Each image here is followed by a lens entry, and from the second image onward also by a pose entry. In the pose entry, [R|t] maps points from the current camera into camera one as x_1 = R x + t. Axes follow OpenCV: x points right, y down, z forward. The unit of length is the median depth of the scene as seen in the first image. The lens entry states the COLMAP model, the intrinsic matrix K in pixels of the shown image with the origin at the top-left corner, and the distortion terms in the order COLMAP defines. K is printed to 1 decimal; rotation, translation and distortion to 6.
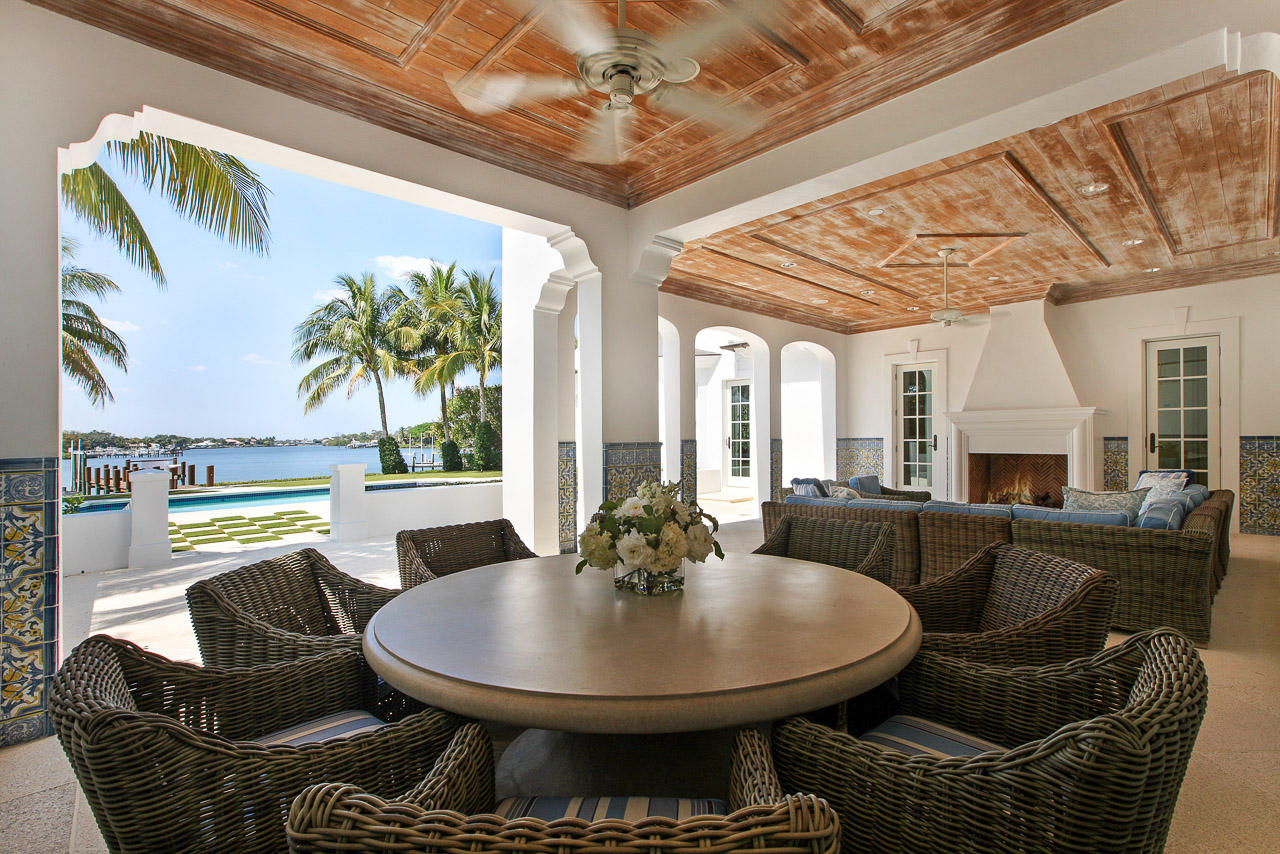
lens RADIAL K [[591.2, 0, 636.3], [0, 591.2, 424.6], [0, 0, 1]] dist [-0.053057, 0.014474]
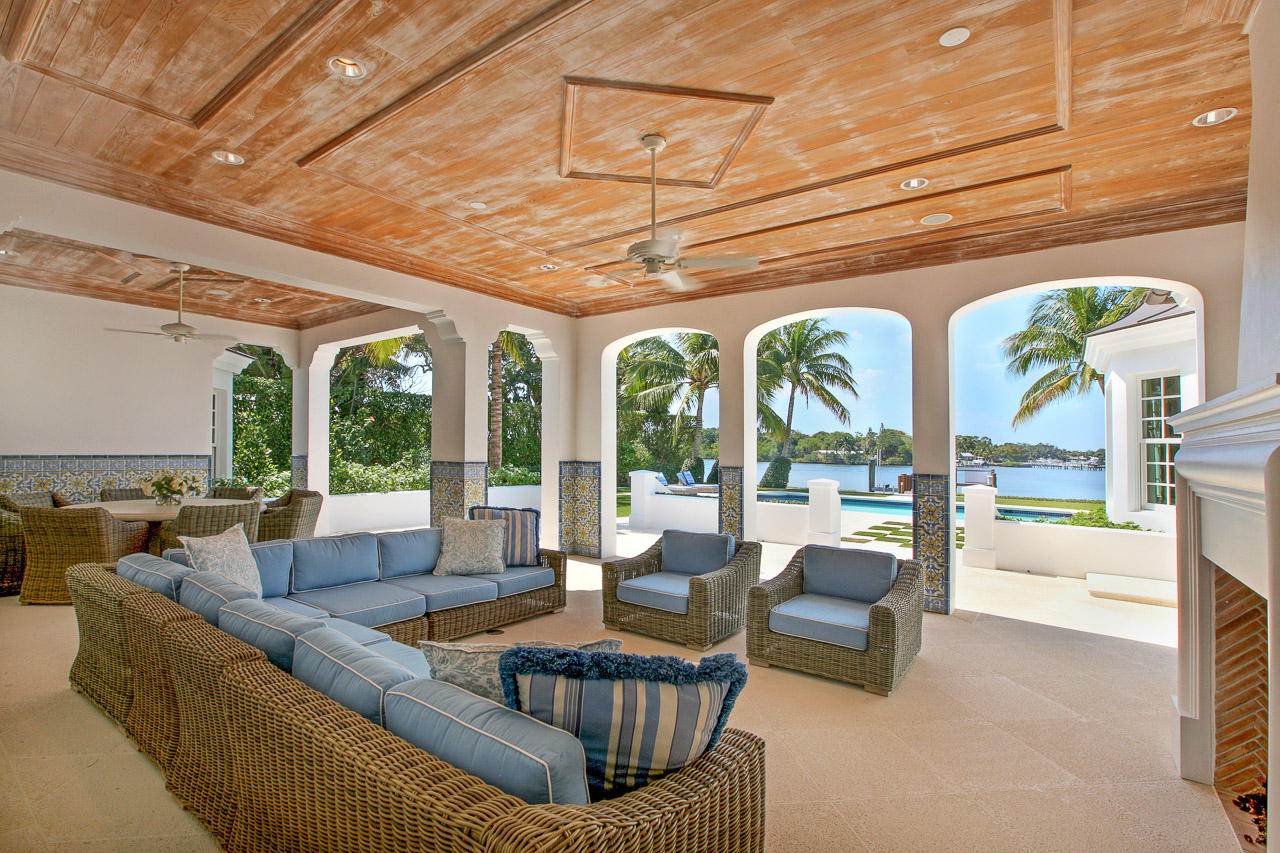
lens RADIAL K [[591.2, 0, 636.3], [0, 591.2, 424.1], [0, 0, 1]] dist [-0.053057, 0.014474]
pose [[0.196908, -0.027757, -0.980029, 0.244427], [0.003031, 0.999612, -0.027703, -0.002725], [0.980417, 0.002485, 0.196915, 0.198937]]
